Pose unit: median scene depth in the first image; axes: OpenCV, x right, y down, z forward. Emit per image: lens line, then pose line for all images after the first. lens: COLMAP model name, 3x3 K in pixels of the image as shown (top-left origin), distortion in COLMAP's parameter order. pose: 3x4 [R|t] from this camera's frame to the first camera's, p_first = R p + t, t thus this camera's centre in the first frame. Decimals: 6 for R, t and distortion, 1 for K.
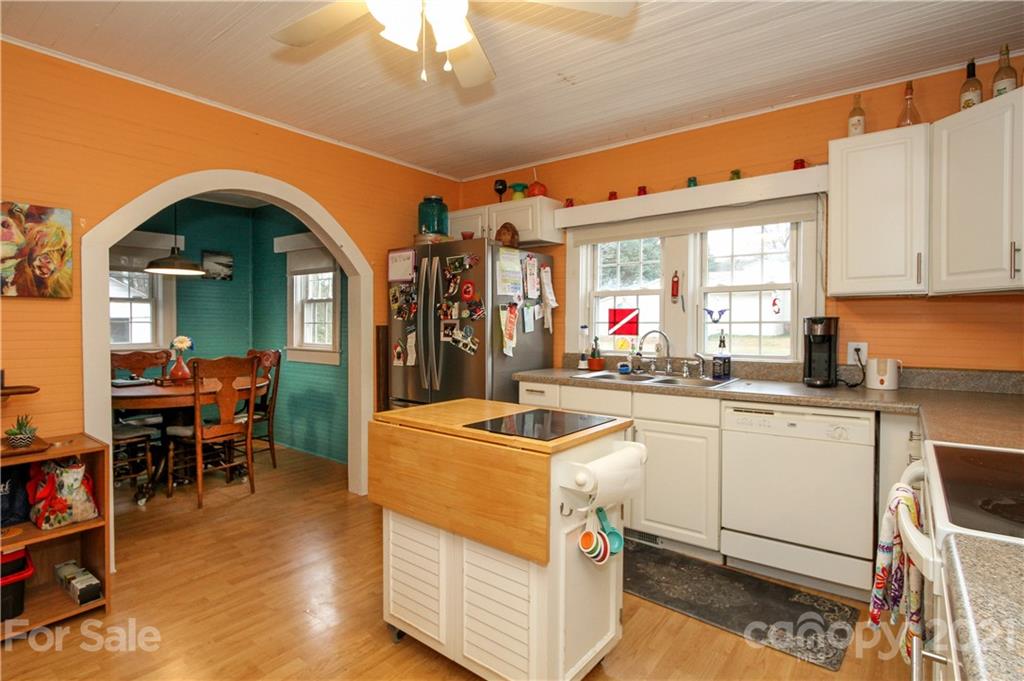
lens RADIAL K [[512.7, 0, 513.1], [0, 512.7, 330.3], [0, 0, 1]] dist [-0.001692, 0.000184]
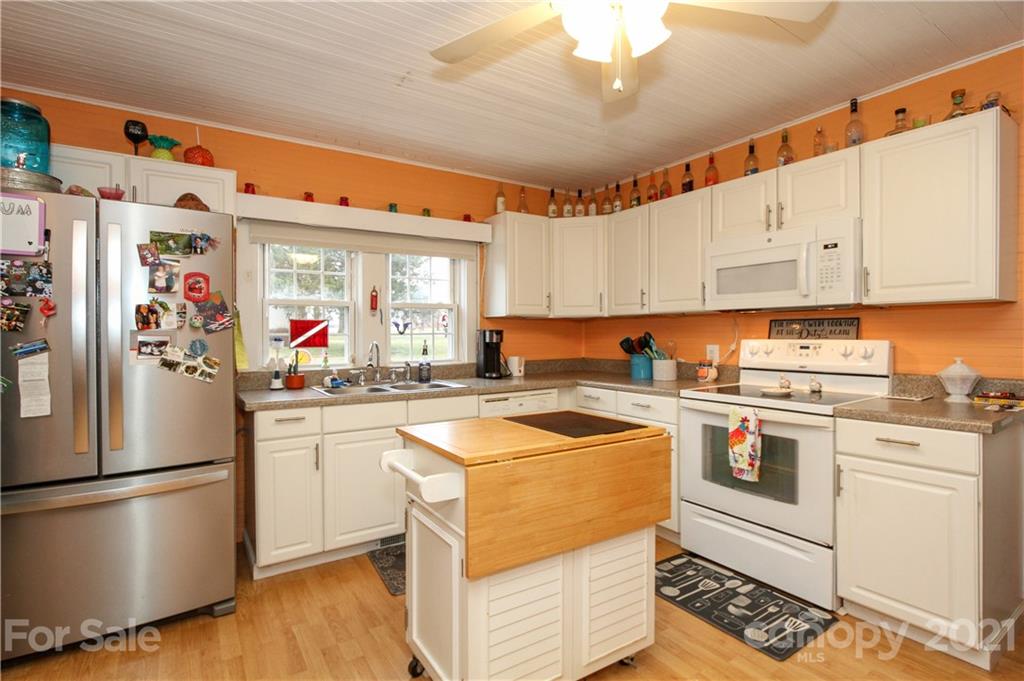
lens RADIAL K [[485.6, 0, 475.6], [0, 485.6, 336.9], [0, 0, 1]] dist [0.000152, -0.000021]
pose [[0.369362, -0.006953, 0.929260, -0.557646], [0.017206, 0.999852, 0.000642, -0.006841], [-0.929126, 0.015752, 0.369427, 0.442350]]
